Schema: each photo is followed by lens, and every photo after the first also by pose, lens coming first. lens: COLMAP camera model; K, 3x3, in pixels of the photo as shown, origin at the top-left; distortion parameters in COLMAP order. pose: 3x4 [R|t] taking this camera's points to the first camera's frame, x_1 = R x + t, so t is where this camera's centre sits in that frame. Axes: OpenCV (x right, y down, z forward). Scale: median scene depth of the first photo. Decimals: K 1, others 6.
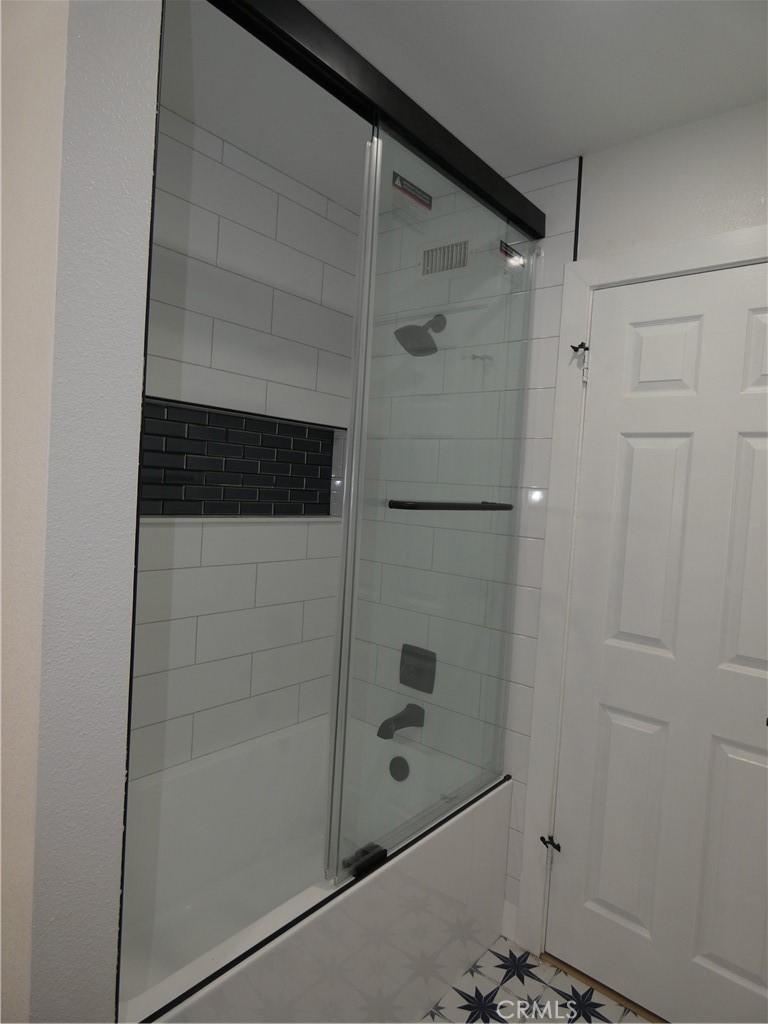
lens RADIAL K [[614.8, 0, 382.3], [0, 614.8, 510.8], [0, 0, 1]] dist [-0.002960, 0.001718]
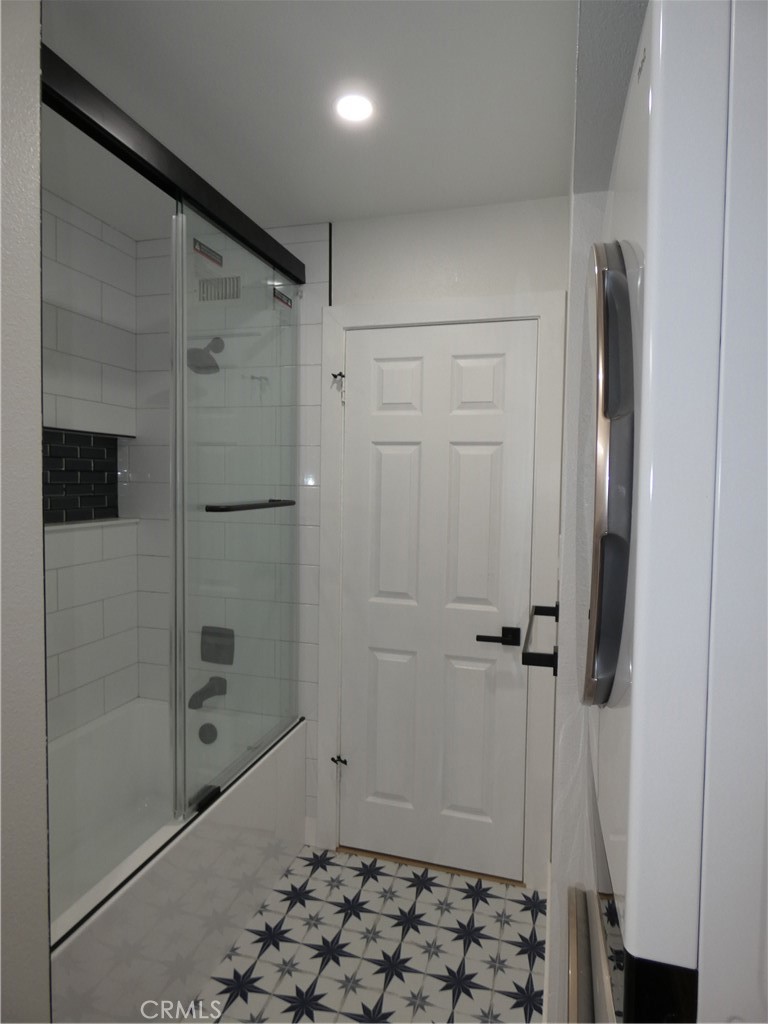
lens RADIAL K [[614.8, 0, 383.8], [0, 614.8, 509.5], [0, 0, 1]] dist [-0.002960, 0.001718]
pose [[0.913751, -0.065141, 0.401018, -0.123796], [0.055255, 0.997817, 0.036181, -0.027005], [-0.402499, -0.010902, 0.915355, -0.214276]]
